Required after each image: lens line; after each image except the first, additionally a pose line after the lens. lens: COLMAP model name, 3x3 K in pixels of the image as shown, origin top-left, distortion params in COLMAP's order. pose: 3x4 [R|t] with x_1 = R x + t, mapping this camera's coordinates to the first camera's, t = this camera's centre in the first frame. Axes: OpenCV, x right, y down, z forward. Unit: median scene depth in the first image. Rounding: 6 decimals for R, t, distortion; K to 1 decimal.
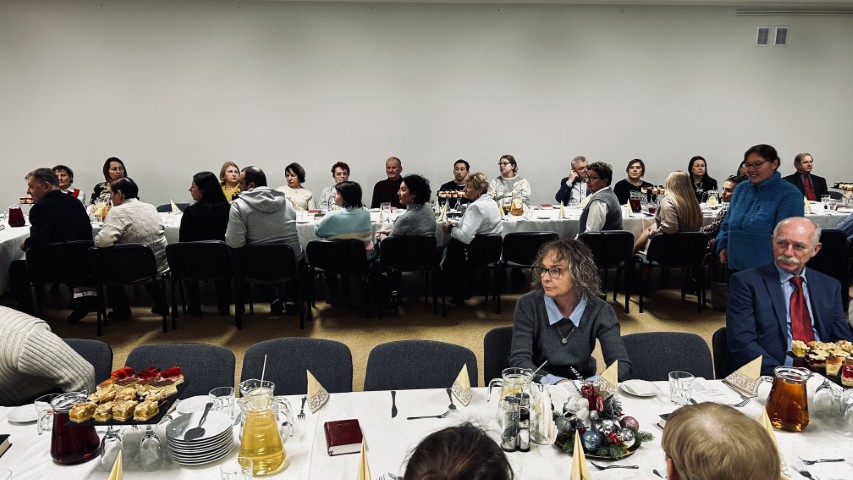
lens RADIAL K [[643.5, 0, 424.4], [0, 643.5, 242.4], [0, 0, 1]] dist [0.075119, -0.092017]
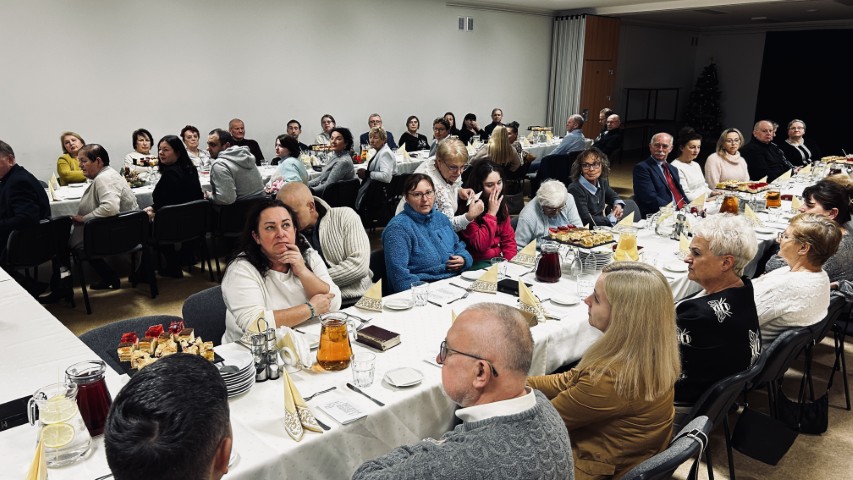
lens RADIAL K [[667.6, 0, 427.0], [0, 667.6, 244.1], [0, 0, 1]] dist [0.117361, -0.106615]
pose [[0.763599, -0.150637, 0.627874, -0.705785], [0.123534, 0.988526, 0.086925, 0.016771], [-0.633764, 0.011188, 0.773446, -0.074701]]
